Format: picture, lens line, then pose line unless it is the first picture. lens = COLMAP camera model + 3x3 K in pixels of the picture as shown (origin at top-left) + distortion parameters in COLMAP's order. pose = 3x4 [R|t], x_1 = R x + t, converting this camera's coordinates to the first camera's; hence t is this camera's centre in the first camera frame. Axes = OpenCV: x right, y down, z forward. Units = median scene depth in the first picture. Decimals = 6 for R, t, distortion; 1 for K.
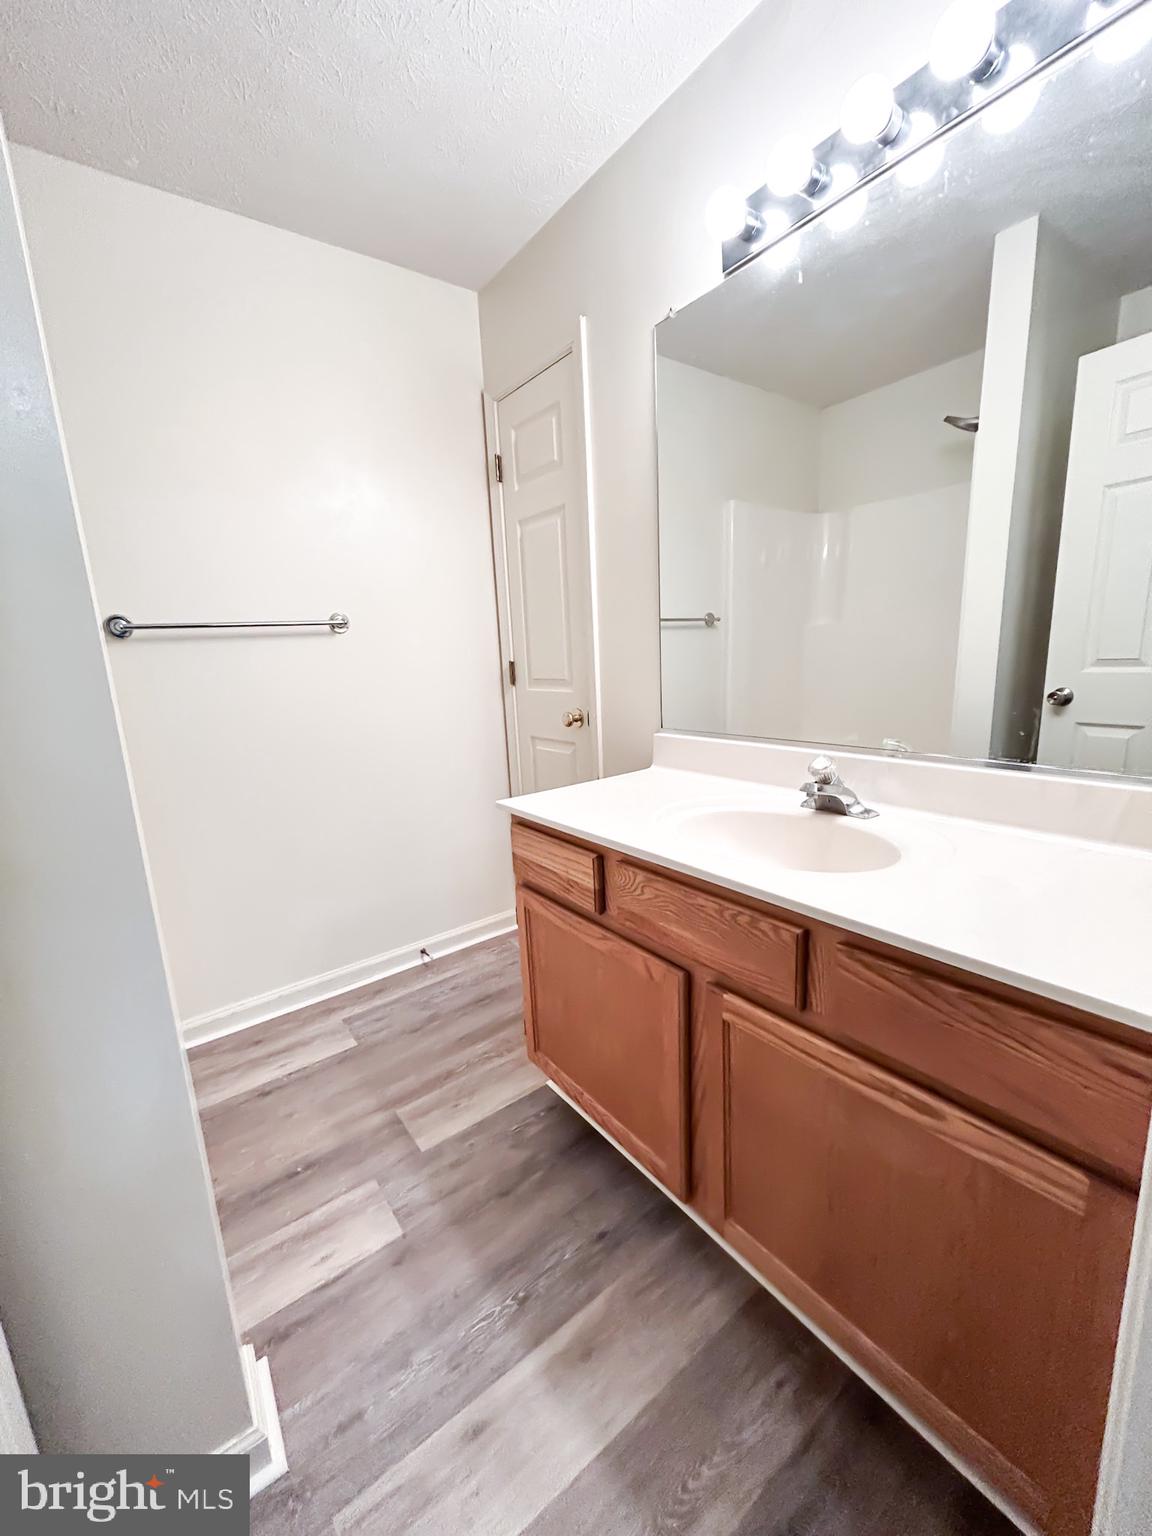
lens RADIAL K [[619.7, 0, 579.7], [0, 619.7, 775.4], [0, 0, 1]] dist [-0.003732, 0.000386]
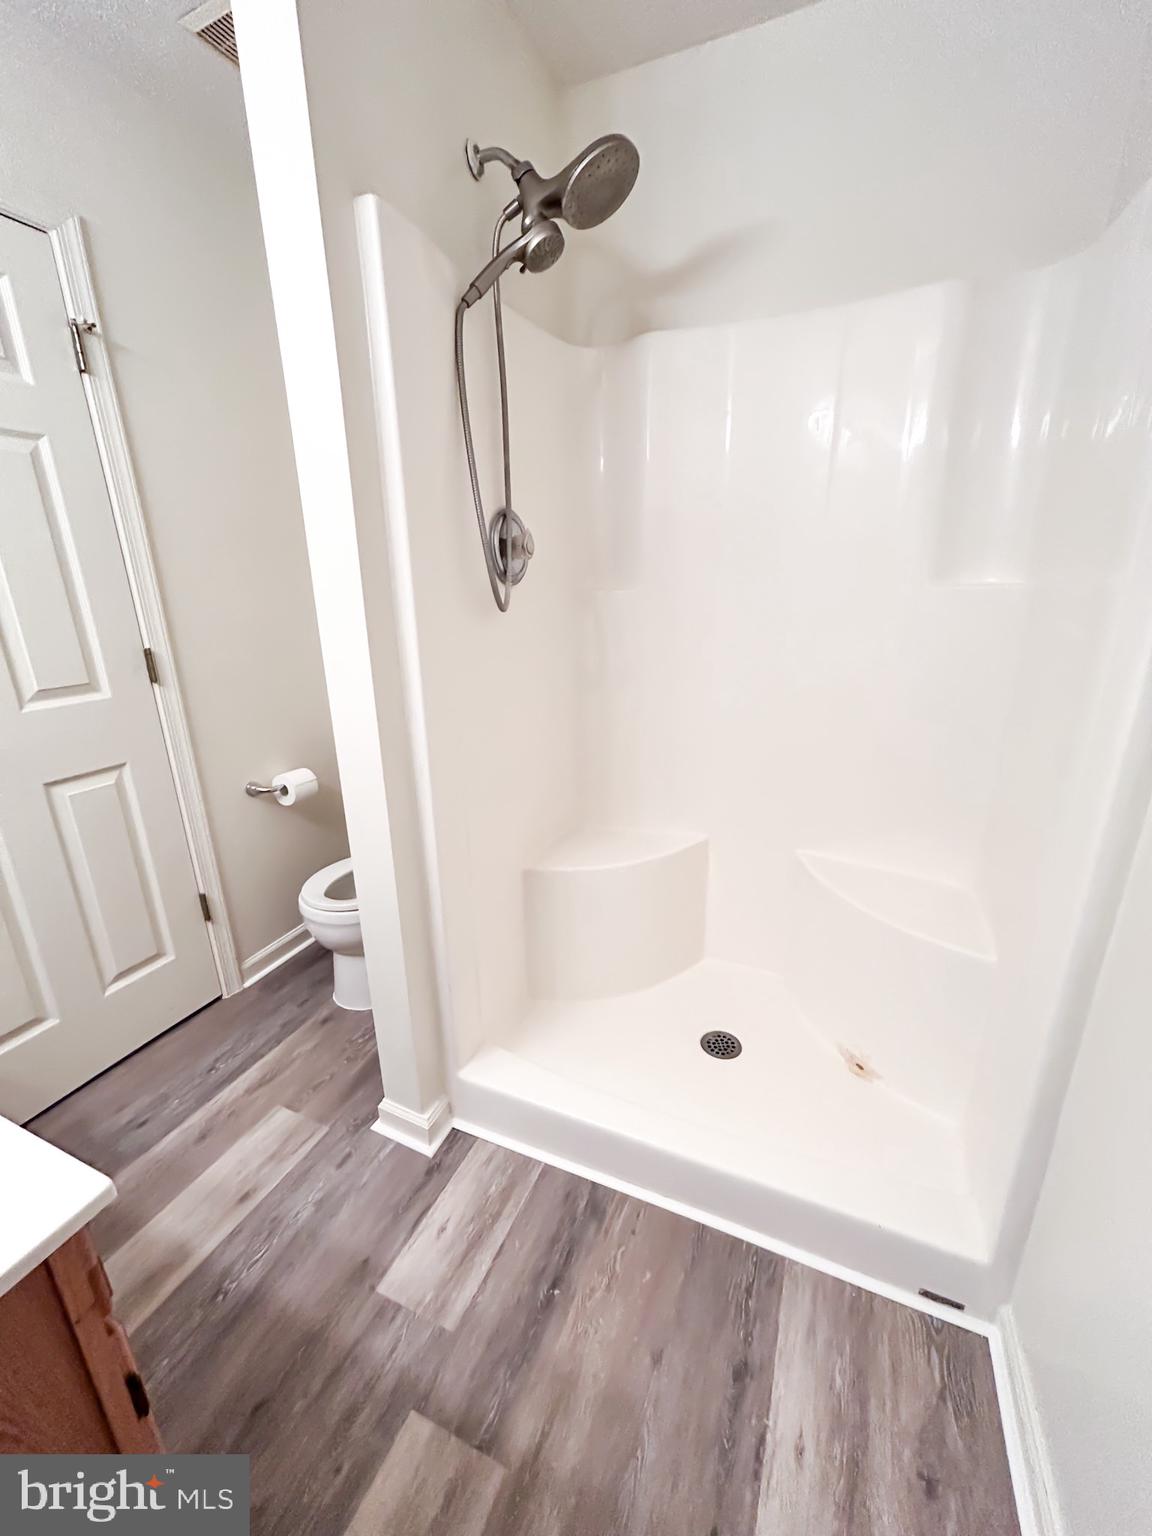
lens RADIAL K [[619.7, 0, 574.2], [0, 619.7, 761.2], [0, 0, 1]] dist [-0.003732, 0.000386]
pose [[-0.872632, 0.192428, -0.448870, -0.274966], [-0.045924, 0.882700, 0.467688, -0.368436], [0.486214, 0.428734, -0.761435, 1.459289]]
